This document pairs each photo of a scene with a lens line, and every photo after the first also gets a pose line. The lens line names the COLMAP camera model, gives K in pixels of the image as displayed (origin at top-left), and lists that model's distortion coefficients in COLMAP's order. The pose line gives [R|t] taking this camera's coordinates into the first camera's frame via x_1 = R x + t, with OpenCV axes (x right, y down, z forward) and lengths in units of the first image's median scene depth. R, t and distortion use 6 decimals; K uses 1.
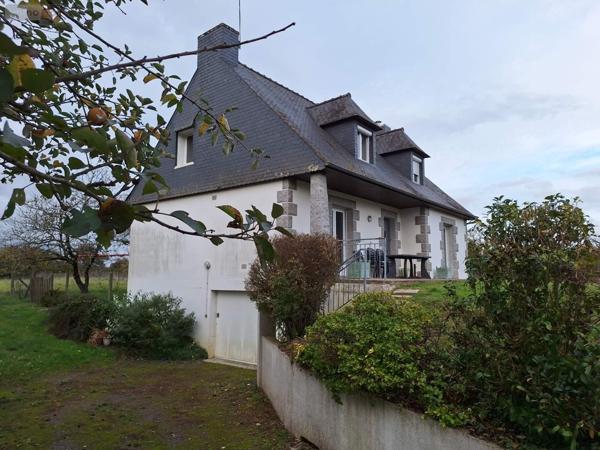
lens RADIAL K [[421.6, 0, 300.0], [0, 421.6, 225.0], [0, 0, 1]] dist [0.002068, 0.000540]
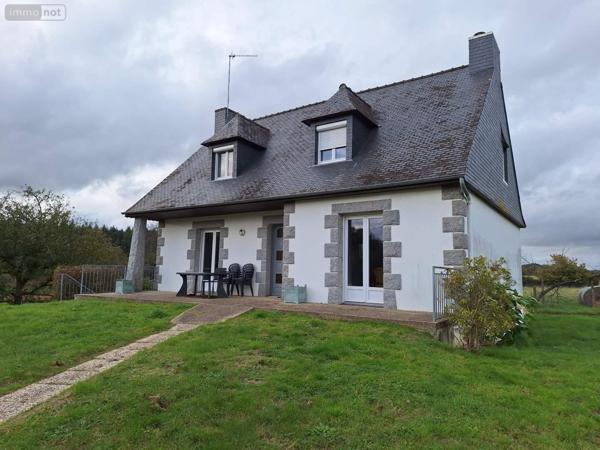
lens RADIAL K [[421.6, 0, 300.0], [0, 421.6, 225.0], [0, 0, 1]] dist [0.002068, 0.000540]
pose [[0.098118, -0.126345, -0.987122, 1.556440], [0.100226, 0.988119, -0.116510, 0.128881], [0.990115, -0.087503, 0.109615, 1.431563]]
